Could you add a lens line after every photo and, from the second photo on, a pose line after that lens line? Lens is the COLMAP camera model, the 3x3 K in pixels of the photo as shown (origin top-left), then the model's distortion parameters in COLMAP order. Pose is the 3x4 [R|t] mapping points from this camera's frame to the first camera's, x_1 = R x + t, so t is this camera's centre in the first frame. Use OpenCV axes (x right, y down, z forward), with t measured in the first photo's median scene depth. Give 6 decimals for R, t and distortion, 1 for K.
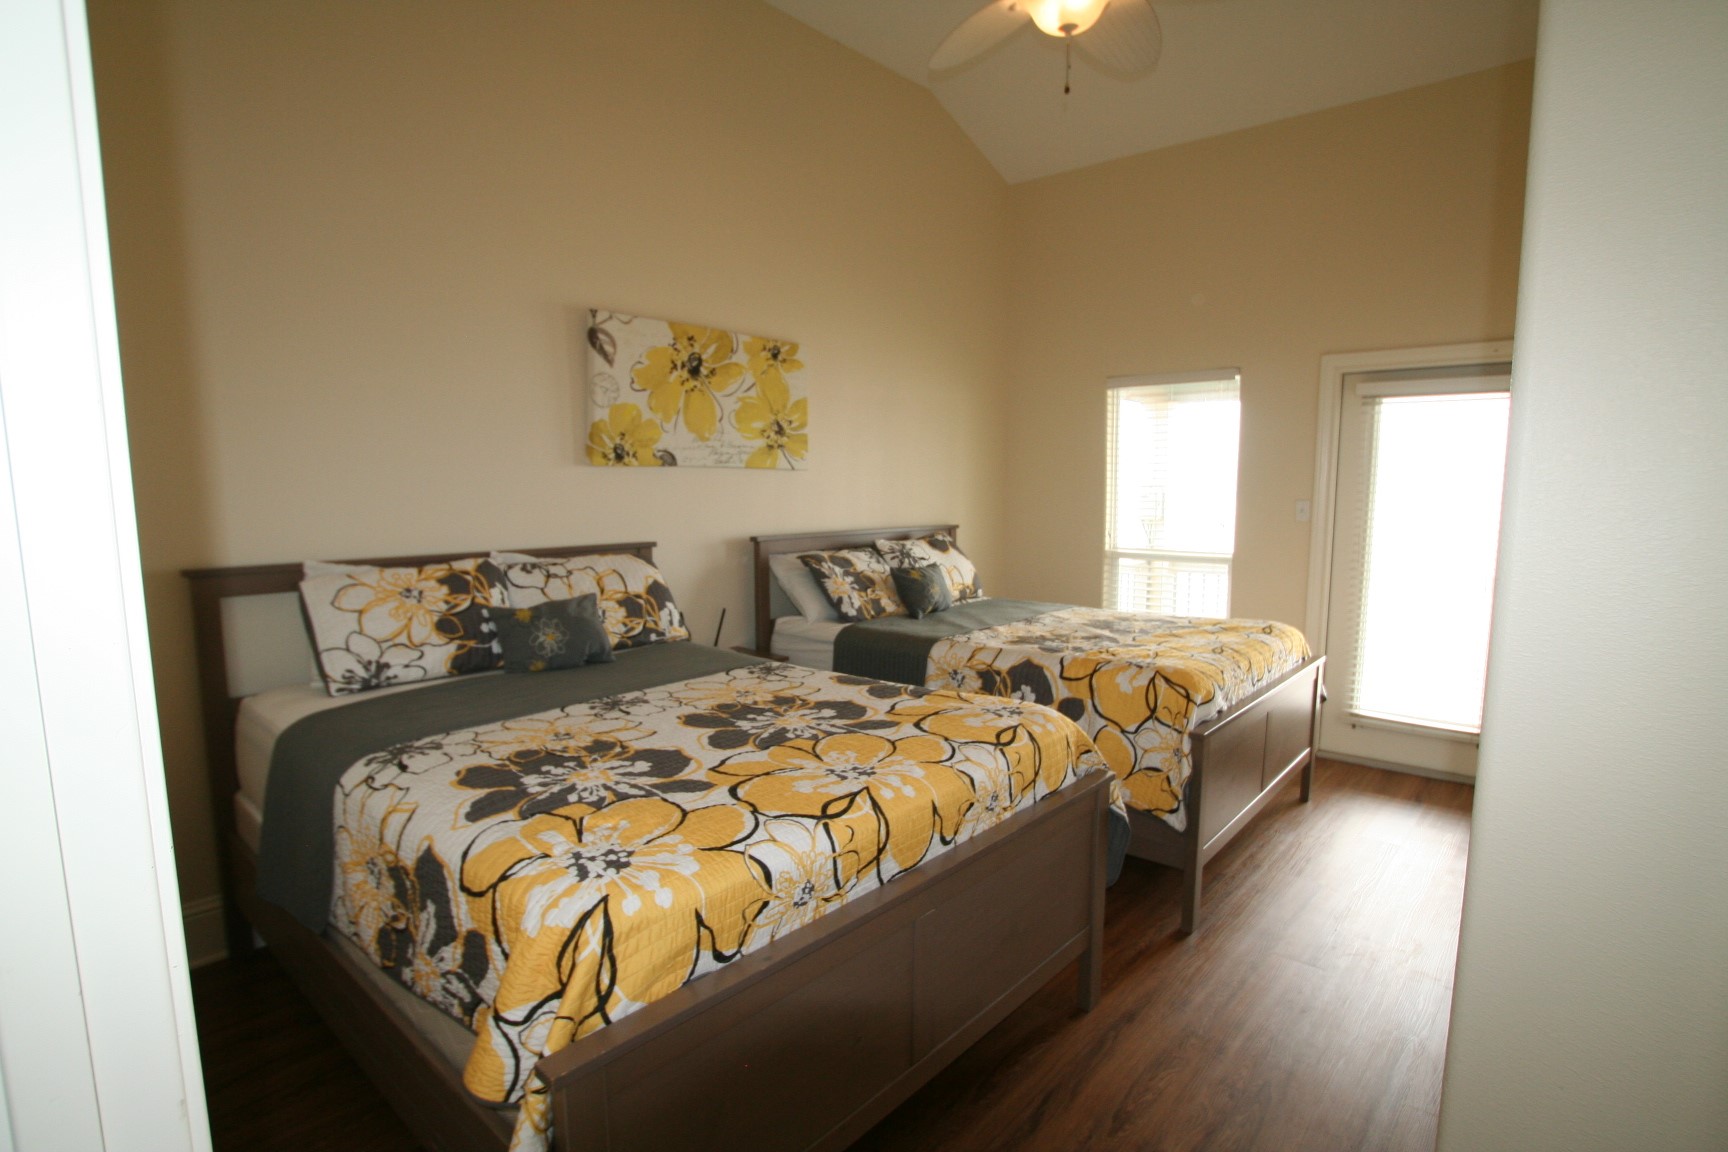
lens RADIAL K [[873.3, 0, 863.4], [0, 873.3, 583.5], [0, 0, 1]] dist [-0.054181, 0.020194]
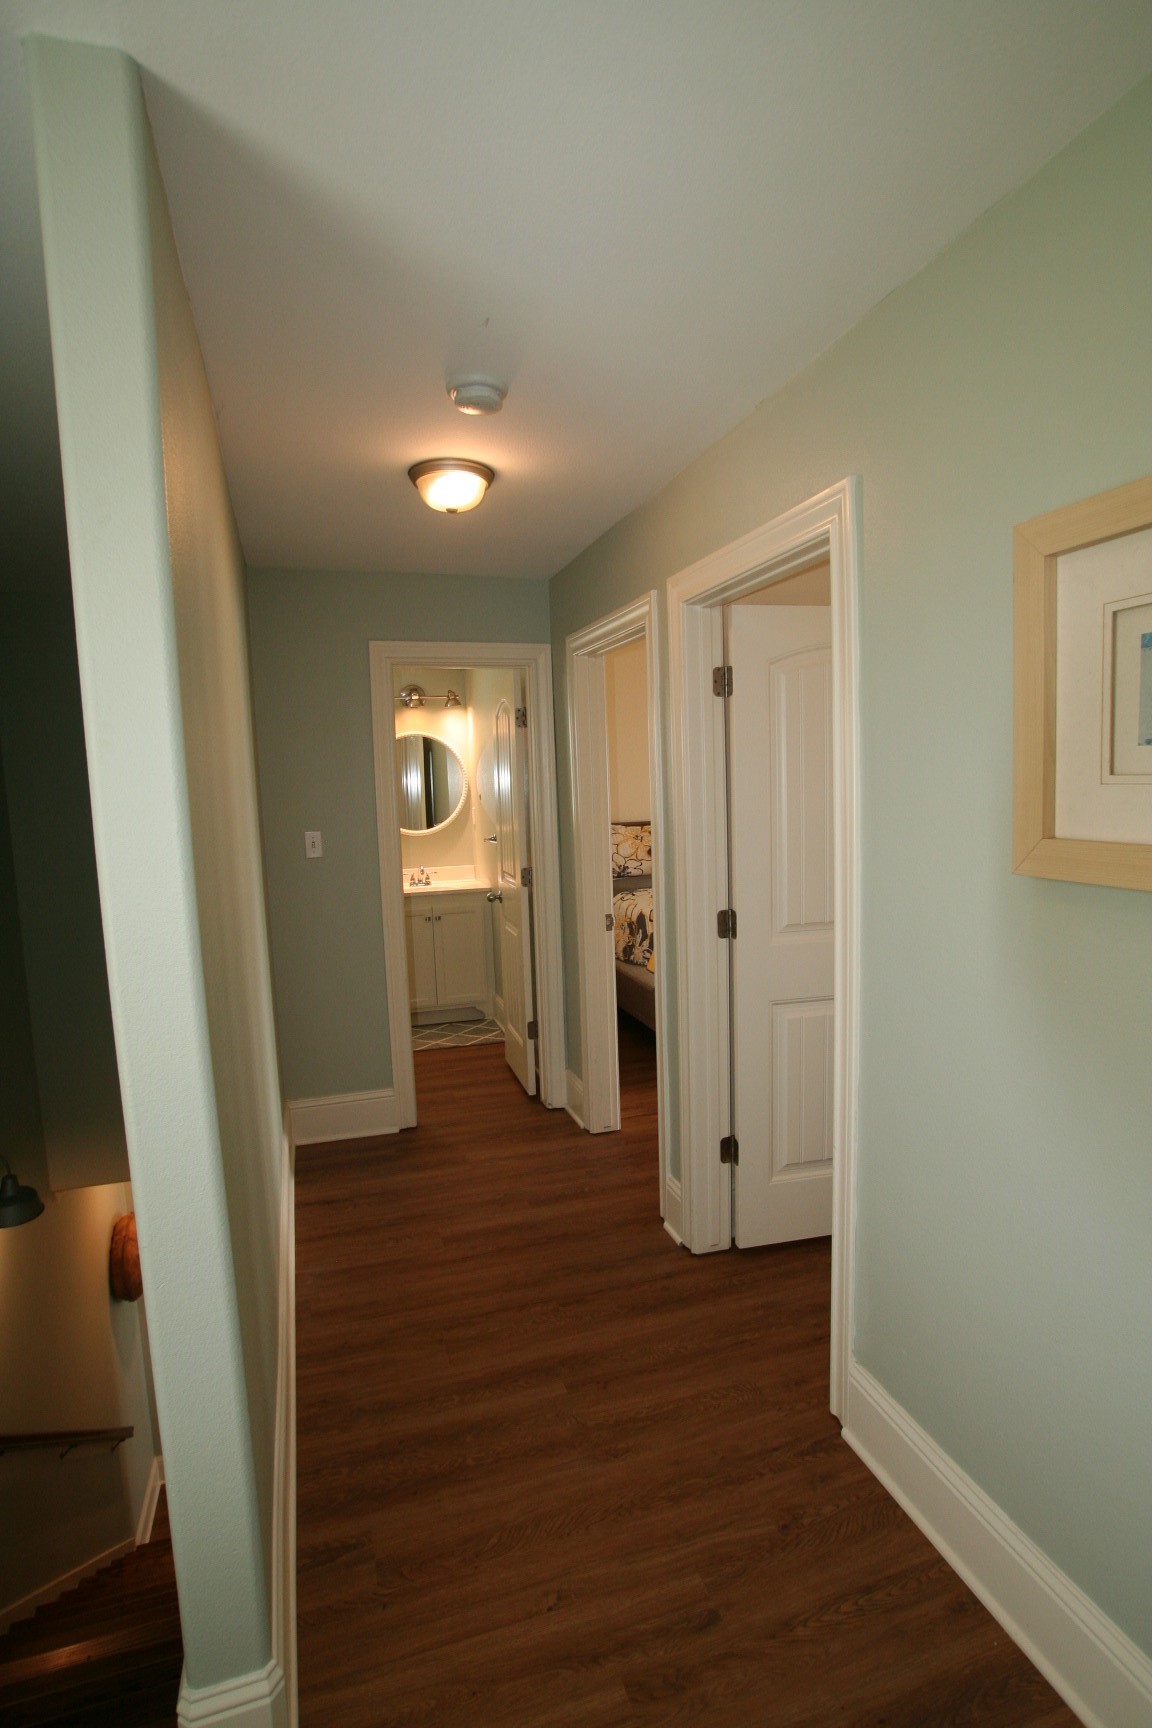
lens RADIAL K [[873.3, 0, 579.5], [0, 873.3, 865.3], [0, 0, 1]] dist [-0.054181, 0.020194]
pose [[0.854268, 0.034205, -0.518706, 0.760649], [-0.037146, 0.999299, 0.004719, 0.112570], [0.518504, 0.015237, 0.854940, -1.475065]]
